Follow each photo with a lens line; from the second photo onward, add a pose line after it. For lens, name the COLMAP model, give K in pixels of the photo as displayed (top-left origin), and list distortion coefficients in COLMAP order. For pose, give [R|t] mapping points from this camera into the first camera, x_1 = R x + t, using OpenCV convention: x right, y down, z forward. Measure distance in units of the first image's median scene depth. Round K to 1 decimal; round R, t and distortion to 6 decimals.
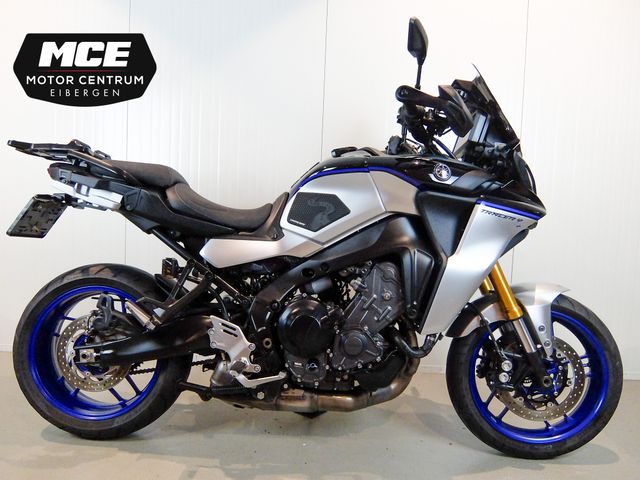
lens RADIAL K [[473.9, 0, 318.1], [0, 473.9, 243.2], [0, 0, 1]] dist [-0.035897, 0.013867]
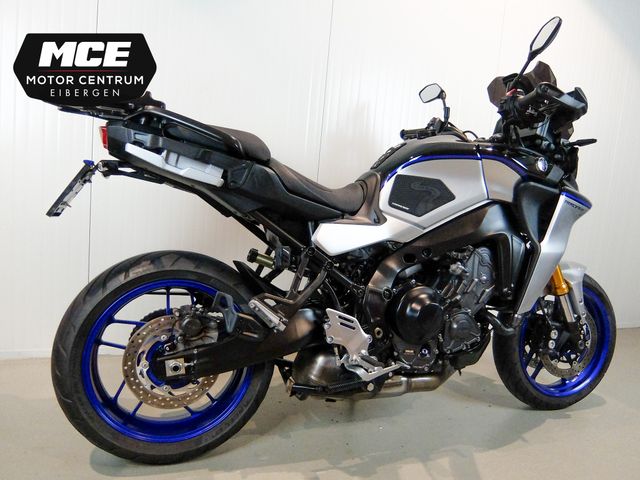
lens RADIAL K [[473.9, 0, 316.3], [0, 473.9, 247.8], [0, 0, 1]] dist [-0.035897, 0.013867]
pose [[0.924903, -0.014524, 0.379927, -0.570856], [-0.018763, 0.996309, 0.083762, -0.037507], [-0.379741, -0.084600, 0.921216, 0.175180]]
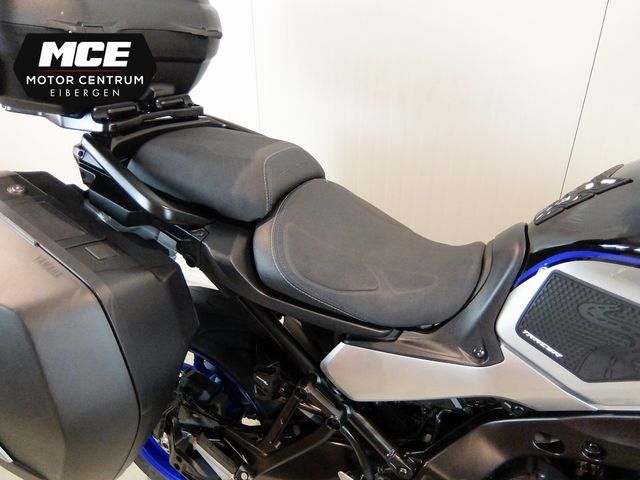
lens RADIAL K [[473.9, 0, 320.3], [0, 473.9, 242.7], [0, 0, 1]] dist [-0.035897, 0.013867]
pose [[0.926948, 0.142200, -0.347198, -0.093400], [0.017890, 0.907589, 0.419479, -0.303546], [0.374763, -0.395047, 0.838744, 0.620378]]
